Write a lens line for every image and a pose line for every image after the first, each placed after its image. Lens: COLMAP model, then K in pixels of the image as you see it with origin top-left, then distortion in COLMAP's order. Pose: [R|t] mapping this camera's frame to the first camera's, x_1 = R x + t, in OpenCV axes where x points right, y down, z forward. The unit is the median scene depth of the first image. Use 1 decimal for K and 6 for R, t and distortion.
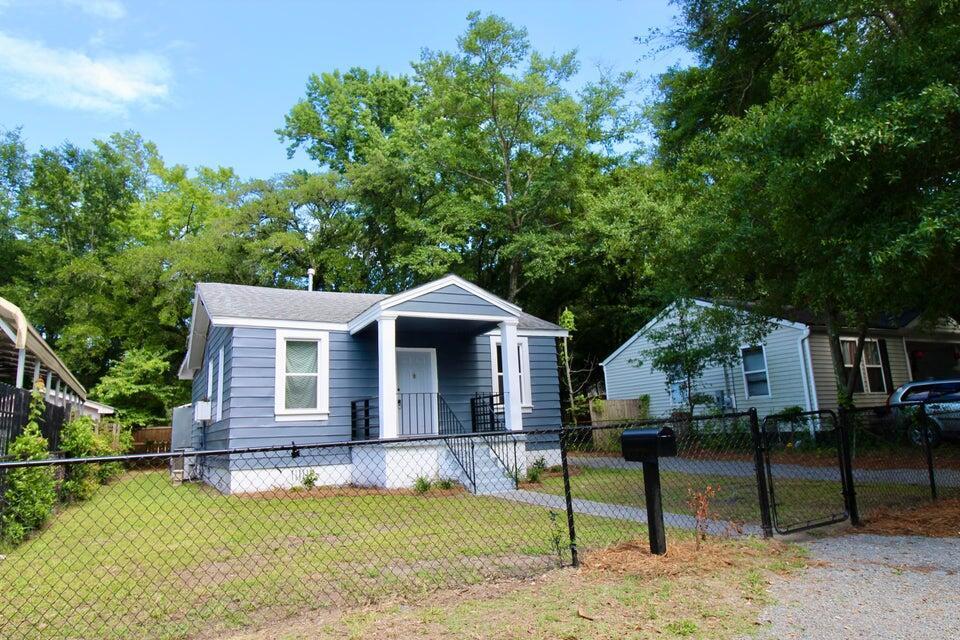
lens RADIAL K [[633.2, 0, 508.7], [0, 633.2, 314.4], [0, 0, 1]] dist [0.008419, 0.004687]
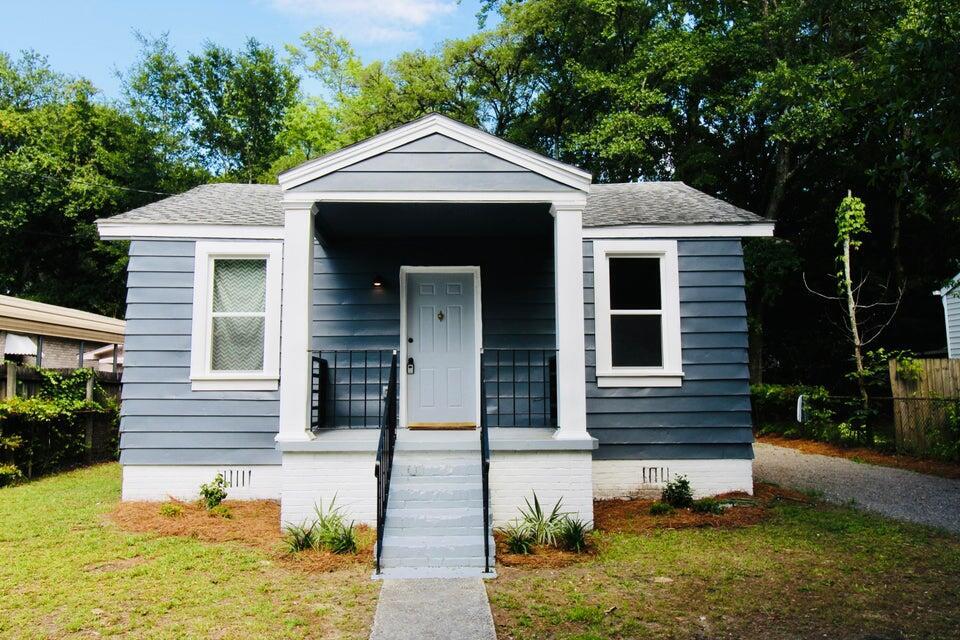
lens RADIAL K [[752.2, 0, 511.5], [0, 752.2, 312.9], [0, 0, 1]] dist [0.009933, -0.004761]
pose [[0.885786, -0.004604, -0.464071, 0.142070], [0.048318, 0.995431, 0.082351, 0.027969], [0.461572, -0.095368, 0.881962, 0.291265]]
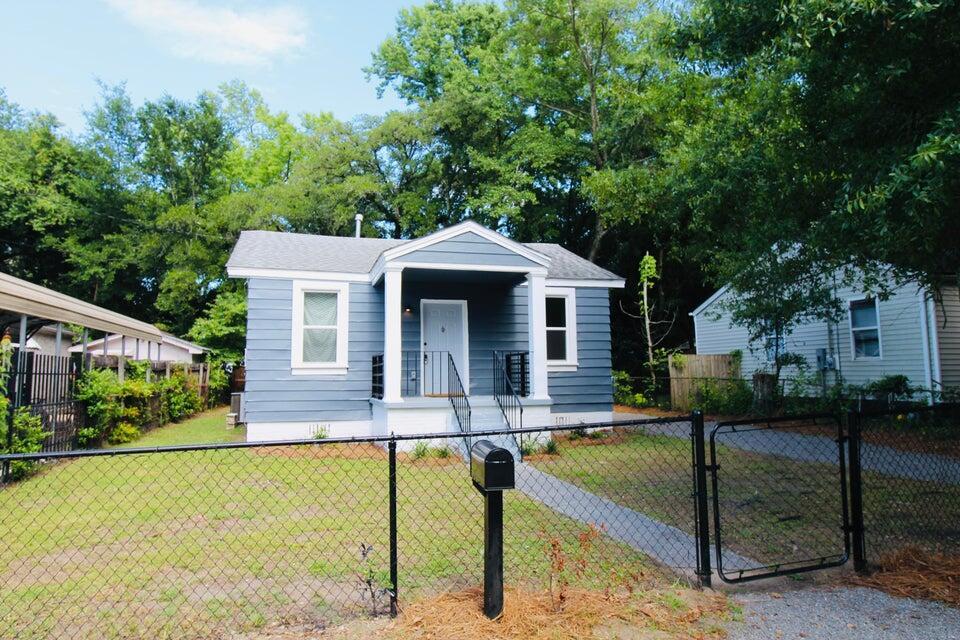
lens RADIAL K [[633.2, 0, 509.2], [0, 633.2, 315.9], [0, 0, 1]] dist [0.008419, 0.004687]
pose [[0.977864, 0.018499, -0.208424, 0.093133], [0.002142, 0.995147, 0.098376, -0.009876], [0.209232, -0.096645, 0.973078, 0.073141]]
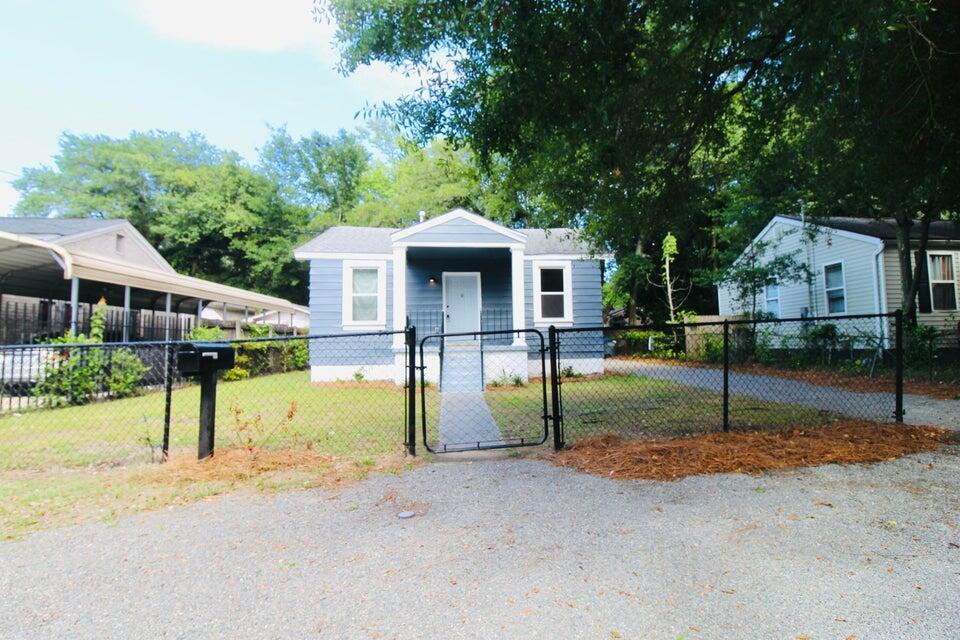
lens RADIAL K [[512.3, 0, 578.5], [0, 512.3, 310.8], [0, 0, 1]] dist [-0.000115, 0.000790]
pose [[0.941777, 0.003369, -0.336220, 0.257409], [0.039179, 0.992039, 0.119683, 0.011703], [0.333947, -0.125887, 0.934148, 0.102215]]
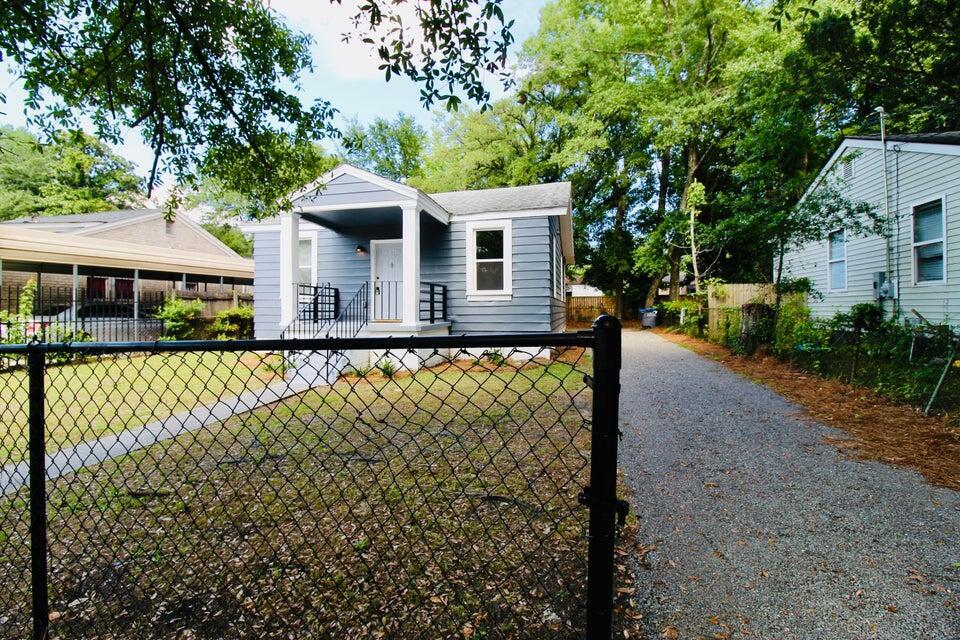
lens RADIAL K [[456.3, 0, 516.9], [0, 456.3, 305.6], [0, 0, 1]] dist [-0.011488, -0.002278]
pose [[0.742566, 0.039303, -0.668619, 0.355658], [0.093391, 0.982449, 0.161471, 0.038672], [0.663230, -0.182346, 0.725862, 0.369303]]
